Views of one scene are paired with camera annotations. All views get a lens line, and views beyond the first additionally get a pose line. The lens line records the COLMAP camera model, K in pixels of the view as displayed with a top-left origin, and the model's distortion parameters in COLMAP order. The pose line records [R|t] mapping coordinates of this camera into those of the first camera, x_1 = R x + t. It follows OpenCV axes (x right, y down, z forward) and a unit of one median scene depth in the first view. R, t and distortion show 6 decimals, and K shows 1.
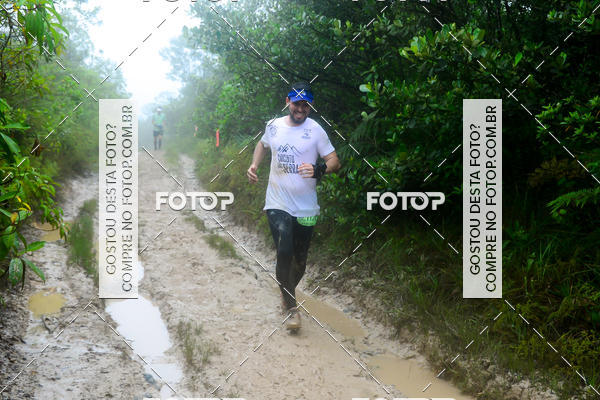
lens RADIAL K [[812.7, 0, 308.2], [0, 812.7, 209.9], [0, 0, 1]] dist [0.079901, 0.000000]
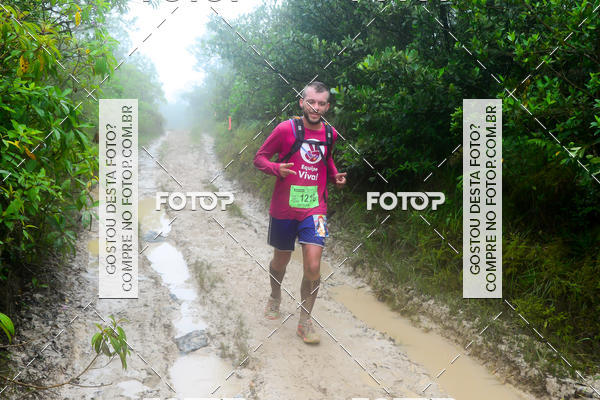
lens RADIAL K [[693.3, 0, 308.7], [0, 693.3, 211.2], [0, 0, 1]] dist [0.030041, 0.000000]
pose [[0.999937, 0.008750, -0.006996, 0.038043], [-0.008427, 0.998952, 0.044985, -0.001859], [0.007382, -0.044923, 0.998963, -0.159589]]
